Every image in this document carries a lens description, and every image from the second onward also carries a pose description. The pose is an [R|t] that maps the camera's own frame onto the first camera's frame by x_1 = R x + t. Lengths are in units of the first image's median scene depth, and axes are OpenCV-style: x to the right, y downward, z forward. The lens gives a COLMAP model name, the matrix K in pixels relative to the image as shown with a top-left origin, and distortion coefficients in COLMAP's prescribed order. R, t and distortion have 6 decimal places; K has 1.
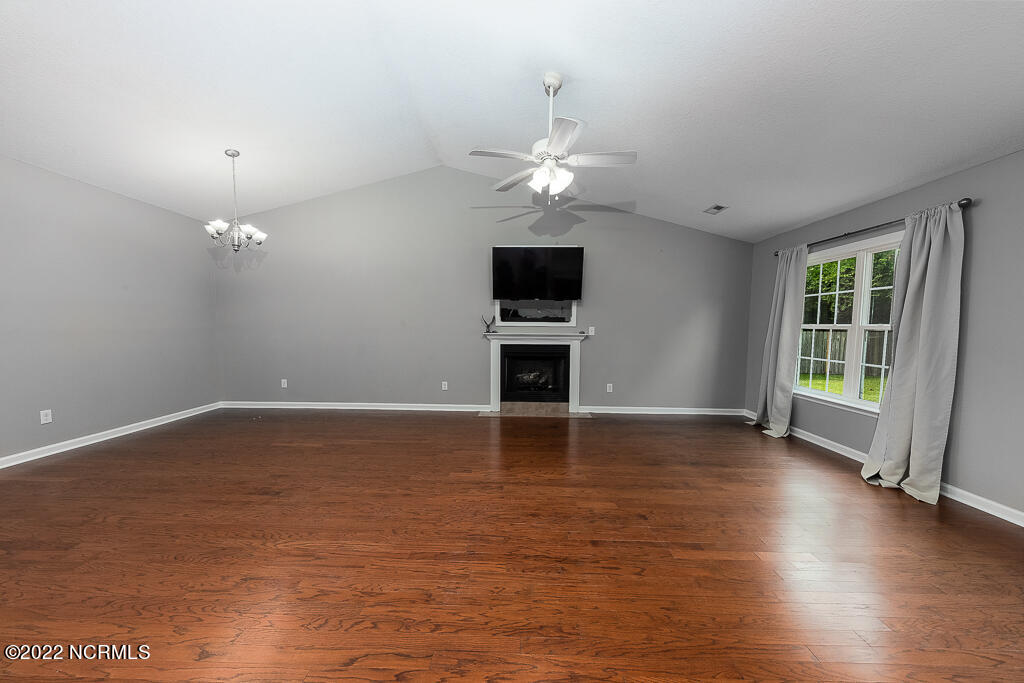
lens RADIAL K [[359.4, 0, 513.1], [0, 359.4, 348.0], [0, 0, 1]] dist [0.002776, -0.000021]
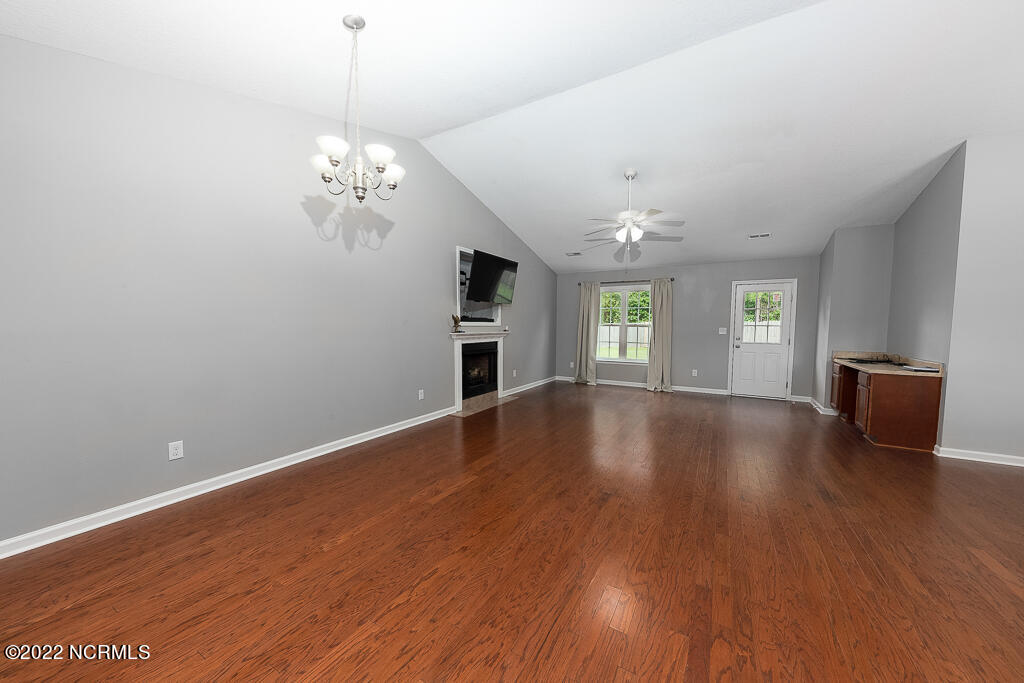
lens RADIAL K [[359.4, 0, 515.6], [0, 359.4, 344.4], [0, 0, 1]] dist [0.002776, -0.000021]
pose [[0.474729, -0.052627, 0.878557, -0.854221], [0.056458, 0.997976, 0.029274, -0.029097], [-0.878319, 0.035704, 0.476739, 0.383134]]
